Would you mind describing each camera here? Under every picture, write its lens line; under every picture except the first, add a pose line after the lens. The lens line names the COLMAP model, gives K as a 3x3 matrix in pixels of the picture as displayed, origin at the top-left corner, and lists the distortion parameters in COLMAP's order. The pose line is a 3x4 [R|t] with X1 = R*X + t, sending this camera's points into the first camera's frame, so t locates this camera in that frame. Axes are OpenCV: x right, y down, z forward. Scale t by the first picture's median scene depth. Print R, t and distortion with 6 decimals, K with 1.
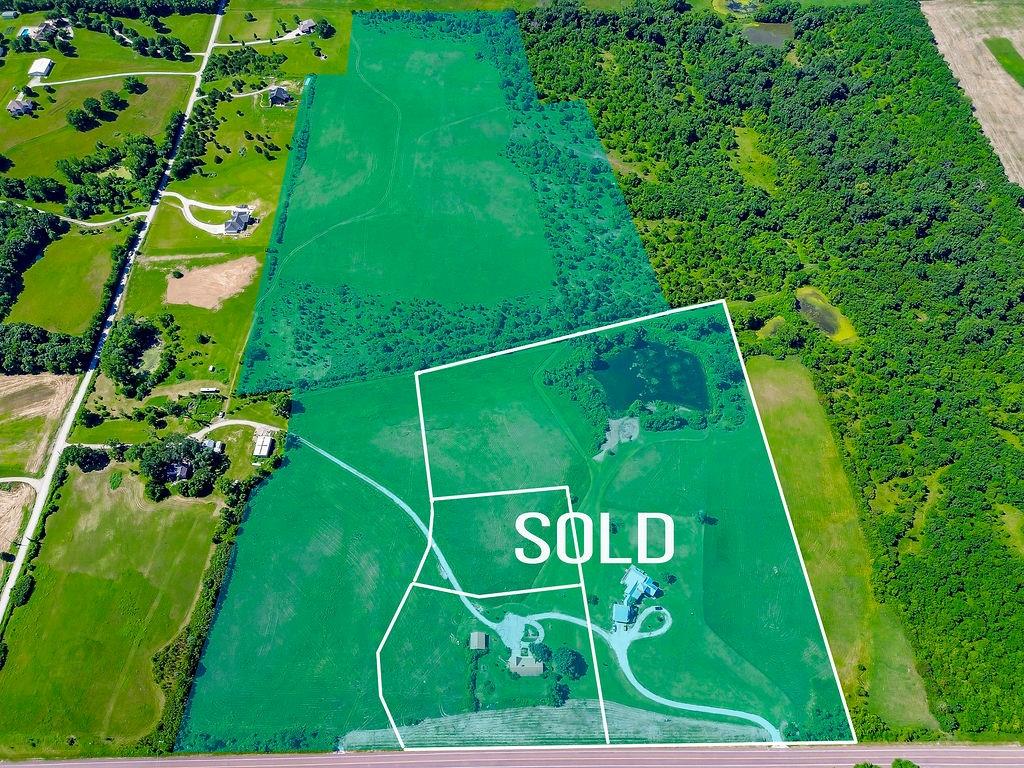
lens RADIAL K [[725.1, 0, 514.2], [0, 725.1, 387.3], [0, 0, 1]] dist [0.064323, -0.055859]
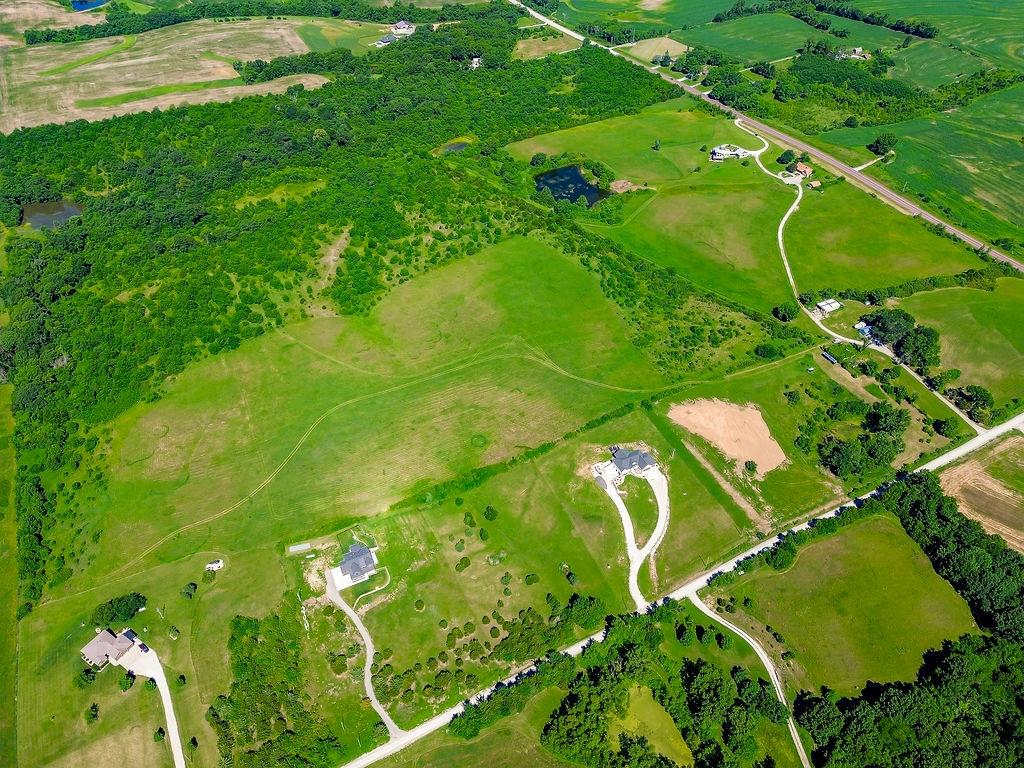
lens RADIAL K [[725.1, 0, 514.2], [0, 725.1, 387.3], [0, 0, 1]] dist [0.064323, -0.055859]
pose [[-0.457305, -0.602560, 0.654059, -0.842138], [0.737048, 0.154742, 0.657887, -0.893036], [-0.497627, 0.782928, 0.373351, 0.832434]]
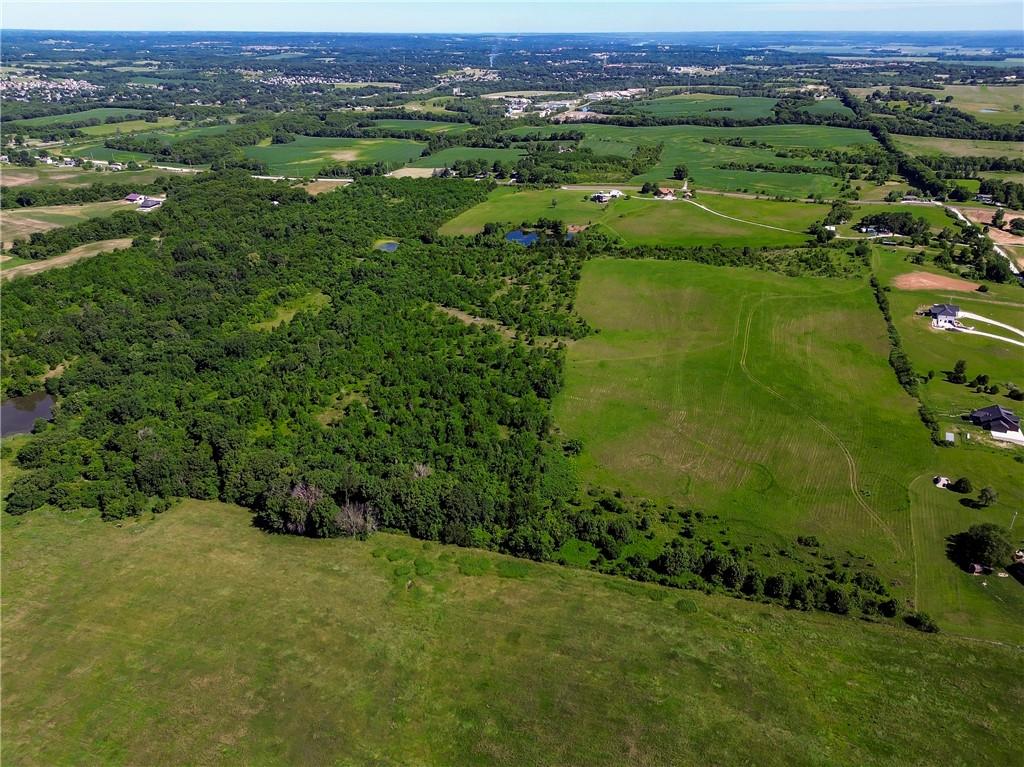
lens RADIAL K [[725.1, 0, 514.2], [0, 725.1, 386.8], [0, 0, 1]] dist [0.064323, -0.055859]
pose [[-0.947480, -0.133875, 0.290447, -0.197585], [0.269112, 0.156963, 0.950232, -1.266172], [-0.172801, 0.978489, -0.112692, 1.420371]]
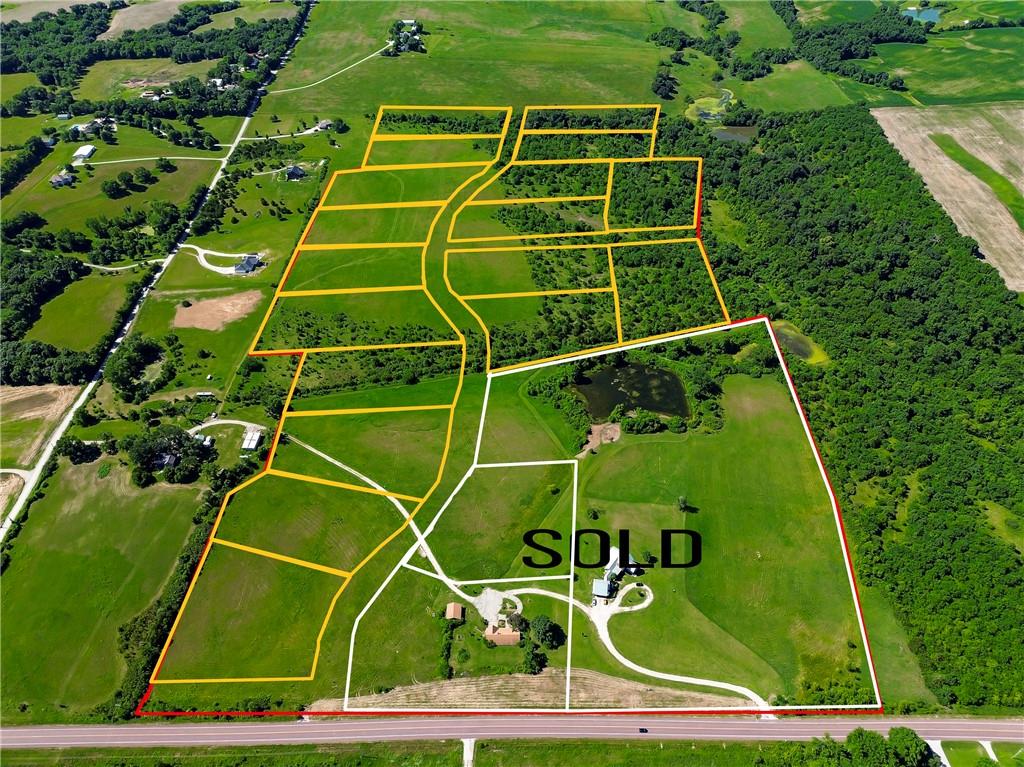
lens RADIAL K [[725.1, 0, 514.2], [0, 725.1, 386.8], [0, 0, 1]] dist [0.064323, -0.055859]
pose [[0.999956, 0.005018, -0.007907, 0.028466], [-0.006608, 0.976337, -0.216155, 0.204170], [0.006635, 0.216198, 0.976327, -0.011978]]
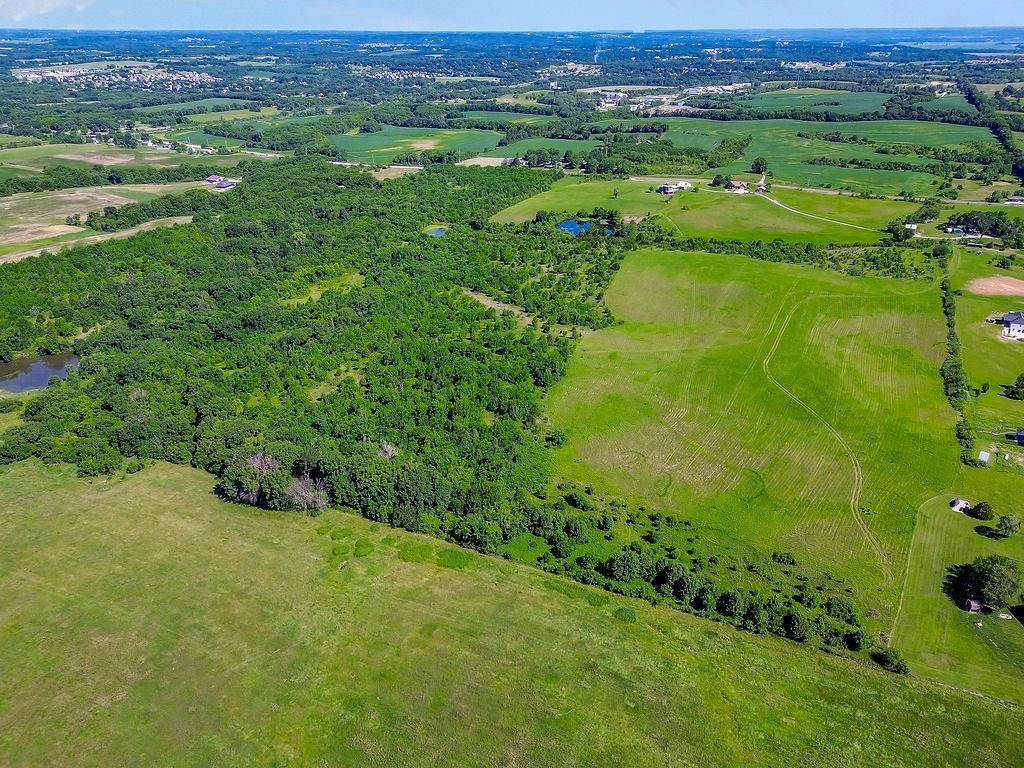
lens RADIAL K [[725.1, 0, 514.2], [0, 725.1, 387.3], [0, 0, 1]] dist [0.064323, -0.055859]
pose [[-0.892311, -0.190779, 0.409127, -0.276952], [0.379351, 0.174359, 0.908676, -1.203353], [-0.244691, 0.966024, -0.083210, 1.408796]]
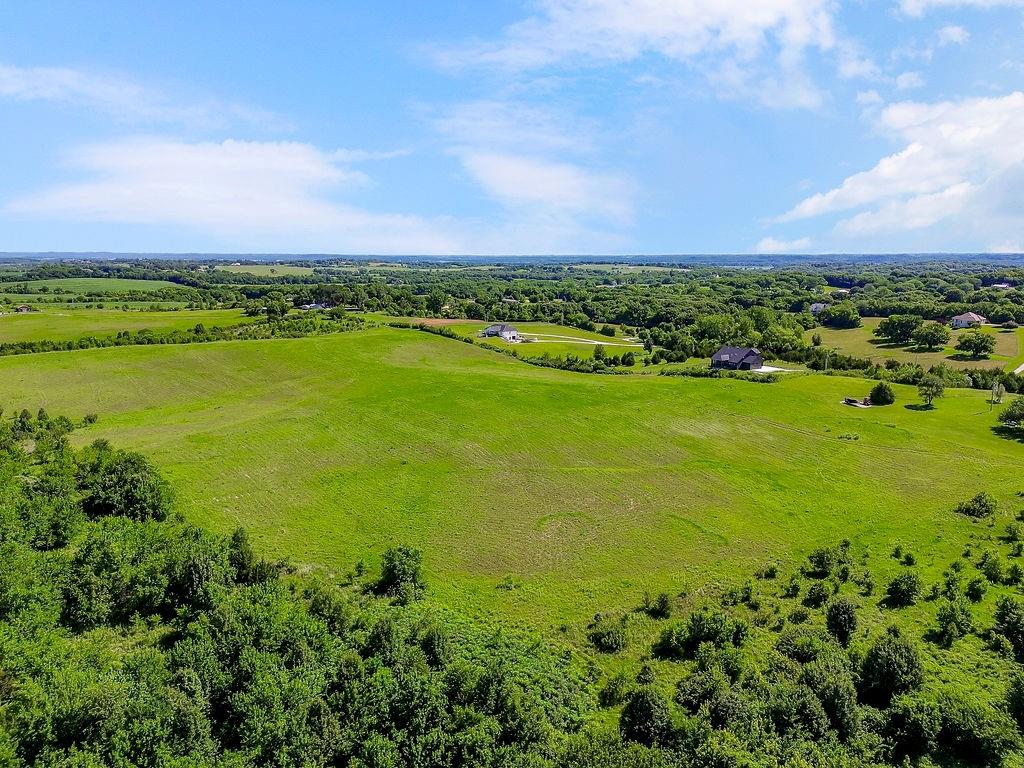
lens RADIAL K [[725.1, 0, 514.2], [0, 725.1, 387.3], [0, 0, 1]] dist [0.064323, -0.055859]
pose [[-0.806194, 0.117713, -0.579823, 0.020302], [-0.484834, 0.430240, 0.761465, -0.828739], [0.339098, 0.895007, -0.289786, 1.415415]]
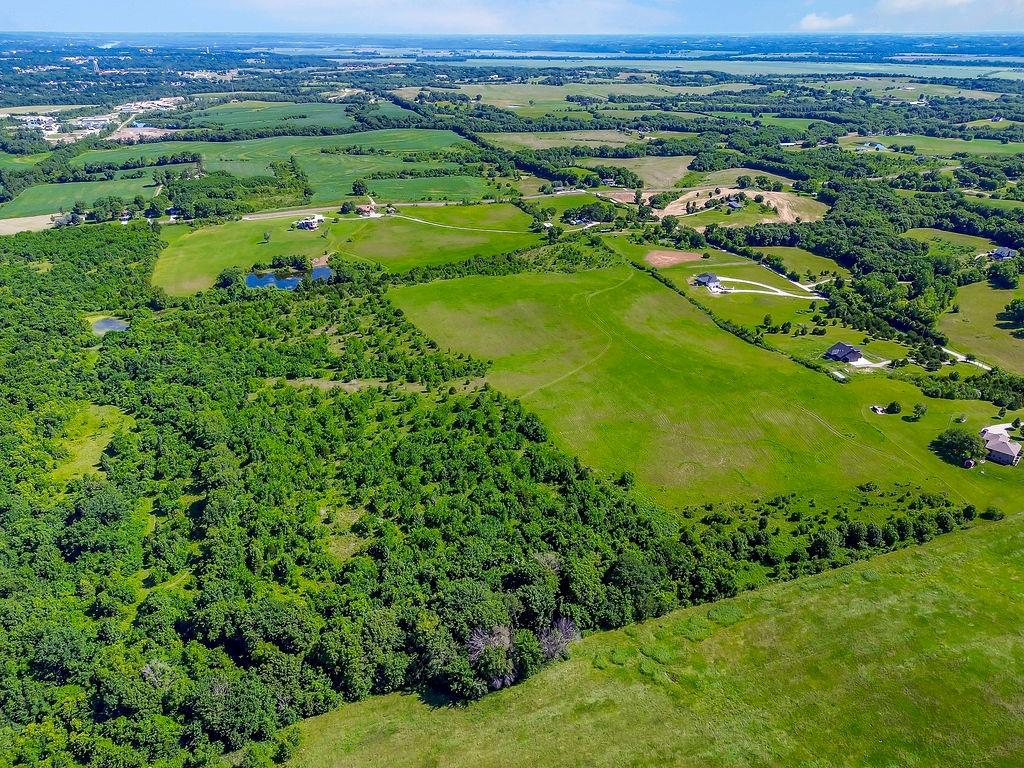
lens RADIAL K [[725.1, 0, 514.2], [0, 725.1, 387.3], [0, 0, 1]] dist [0.064323, -0.055859]
pose [[-0.951544, 0.141959, -0.272783, 0.190042], [-0.250891, 0.154537, 0.955600, -1.232080], [0.177811, 0.977735, -0.111433, 1.365391]]
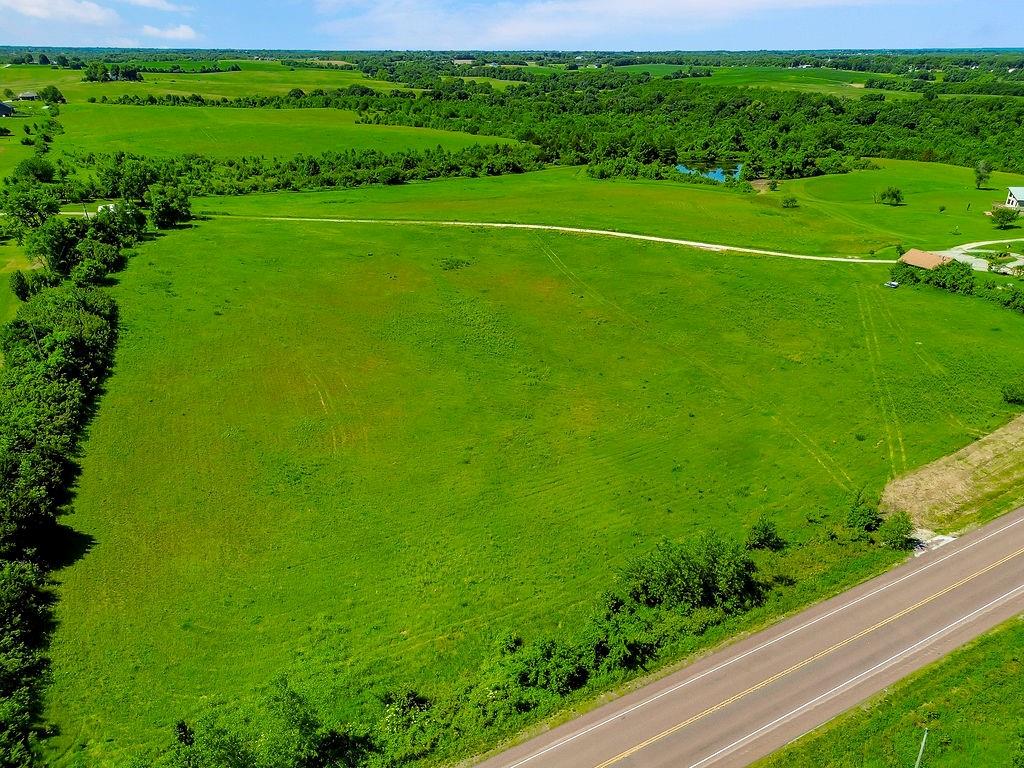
lens RADIAL K [[725.1, 0, 514.2], [0, 725.1, 387.3], [0, 0, 1]] dist [0.064323, -0.055859]
pose [[0.886826, -0.181601, 0.424923, -0.307029], [0.374106, 0.821936, -0.429495, 0.369063], [-0.271263, 0.539854, 0.796853, 0.617511]]
